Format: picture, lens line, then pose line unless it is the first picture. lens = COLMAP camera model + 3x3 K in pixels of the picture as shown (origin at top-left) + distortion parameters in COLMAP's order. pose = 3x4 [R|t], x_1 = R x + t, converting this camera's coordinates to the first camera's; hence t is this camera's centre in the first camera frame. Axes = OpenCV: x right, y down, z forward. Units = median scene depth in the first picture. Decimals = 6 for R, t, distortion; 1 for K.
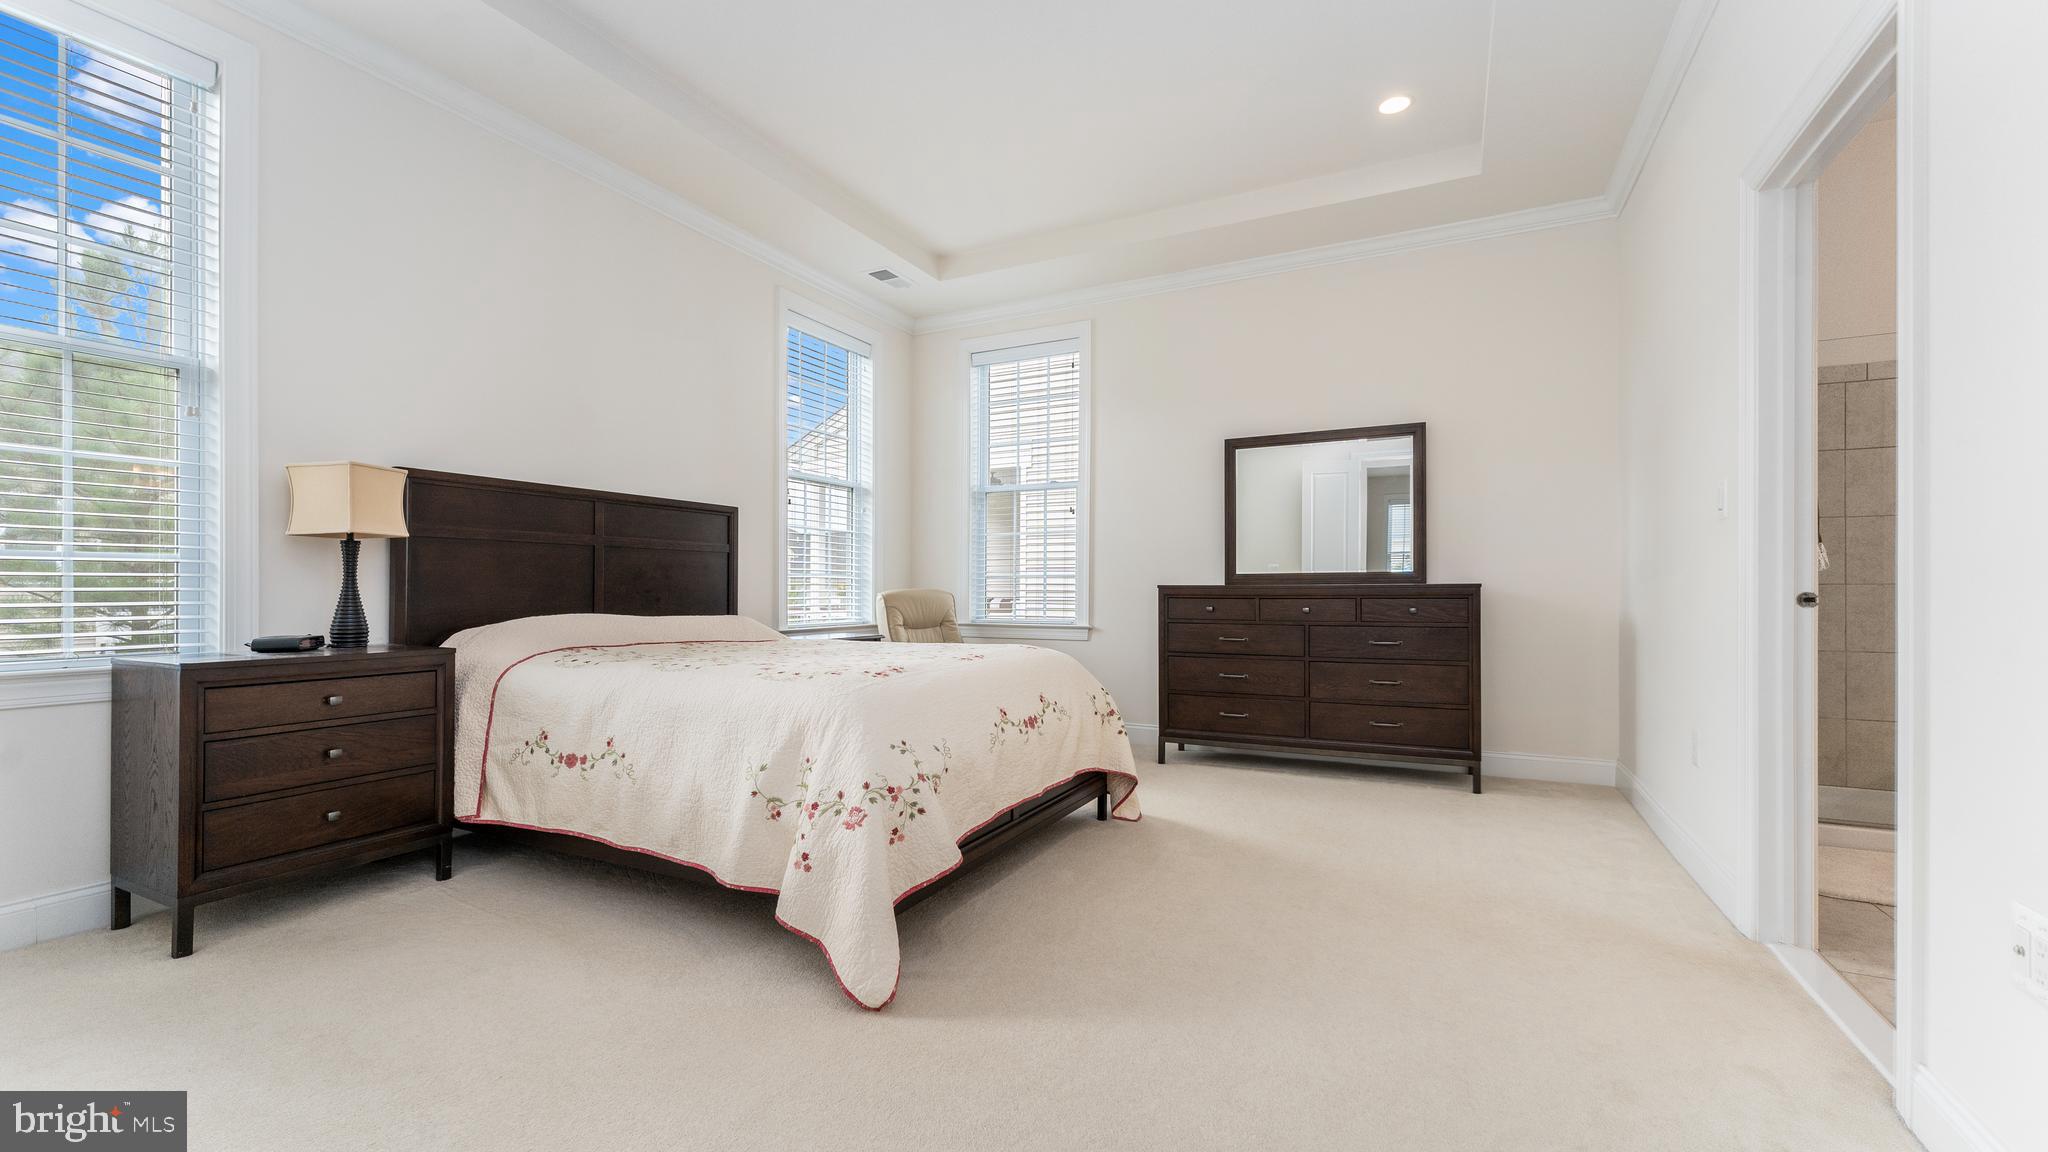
lens RADIAL K [[831.5, 0, 1016.0], [0, 831.5, 559.8], [0, 0, 1]] dist [-0.000753, 0.000747]
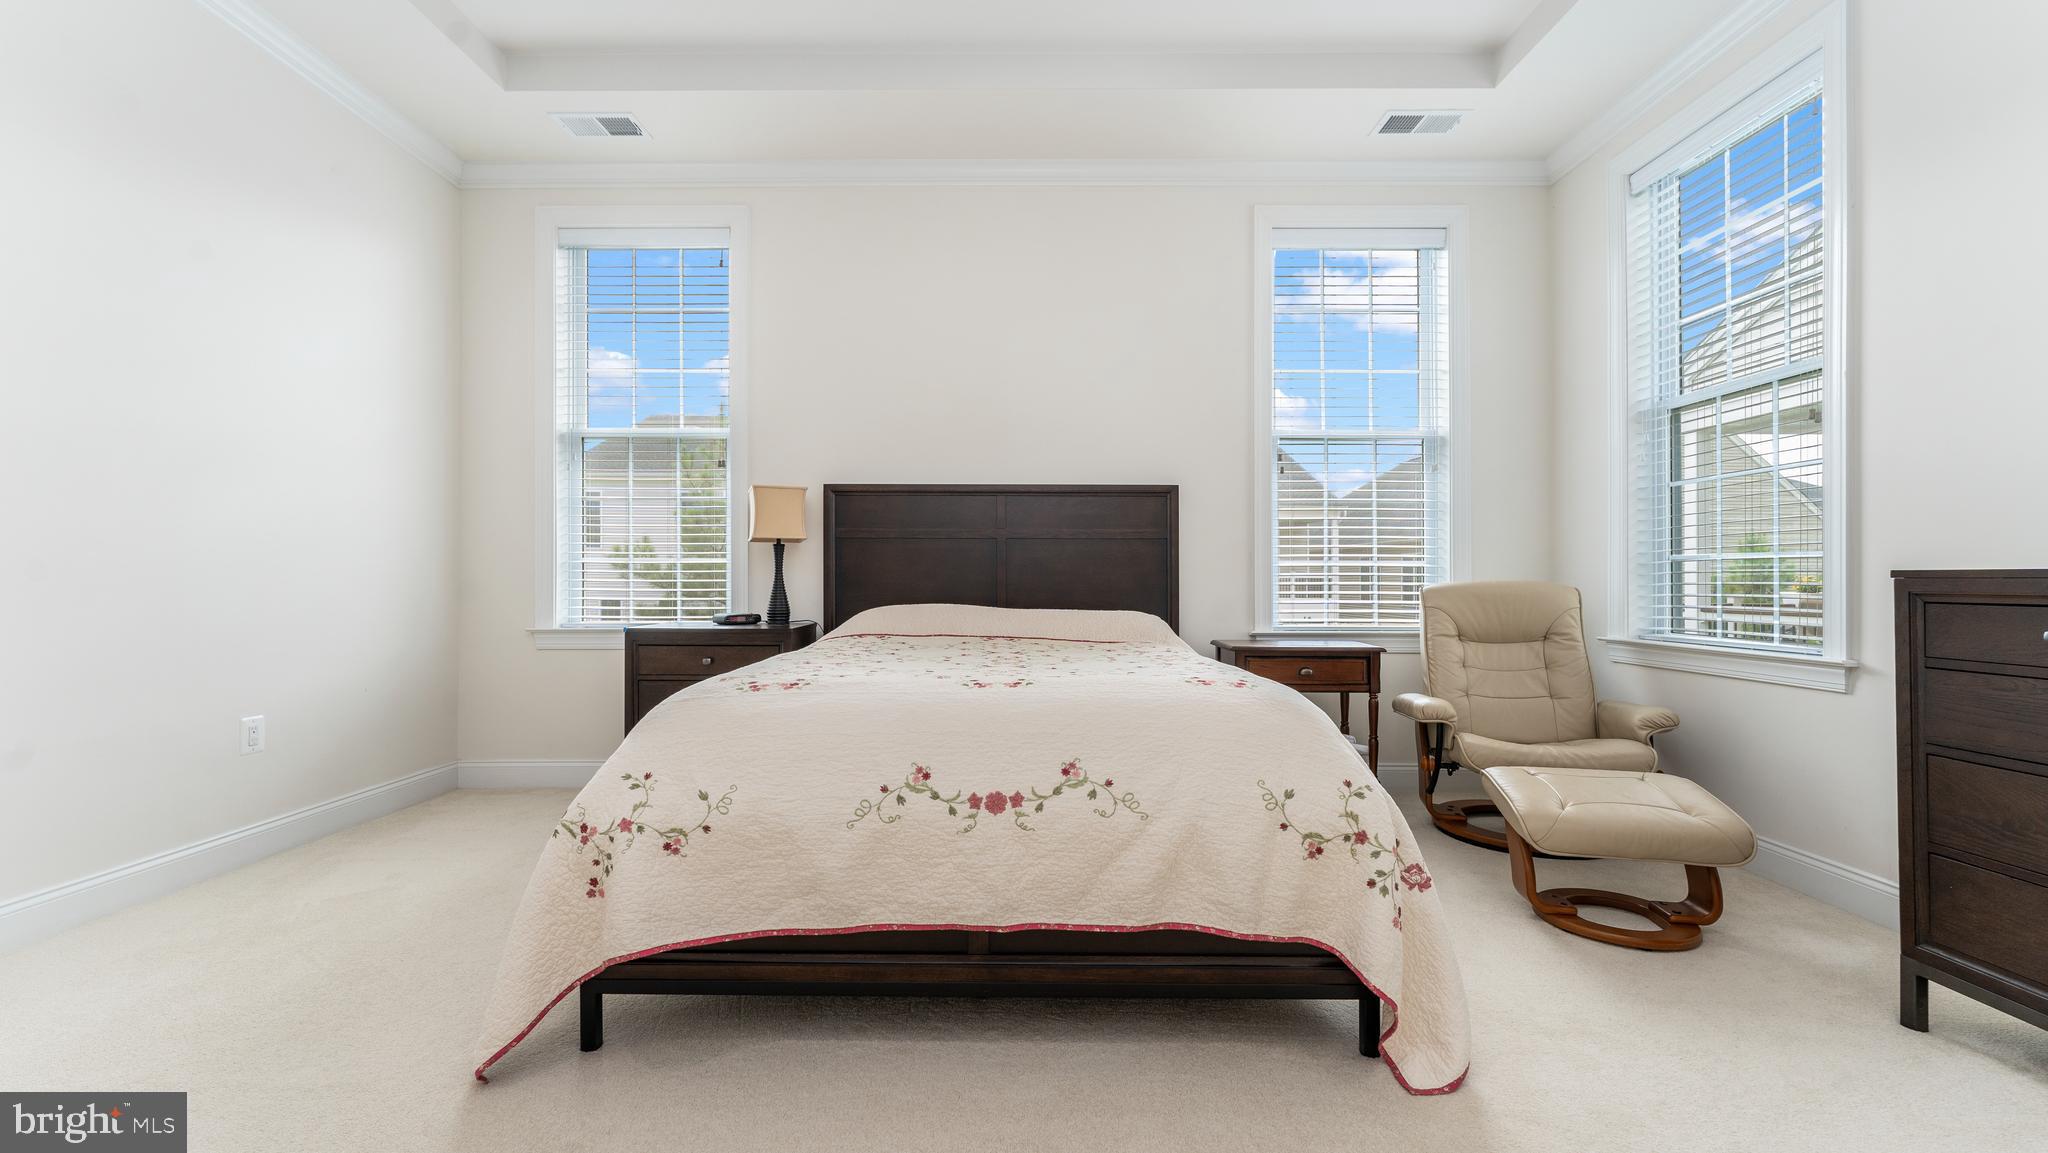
lens RADIAL K [[831.5, 0, 1016.0], [0, 831.5, 560.3], [0, 0, 1]] dist [-0.000753, 0.000747]
pose [[0.449863, -0.021840, -0.892831, 0.510568], [0.030493, 0.999494, -0.009084, 0.024620], [0.892577, -0.023139, 0.450301, 0.679347]]
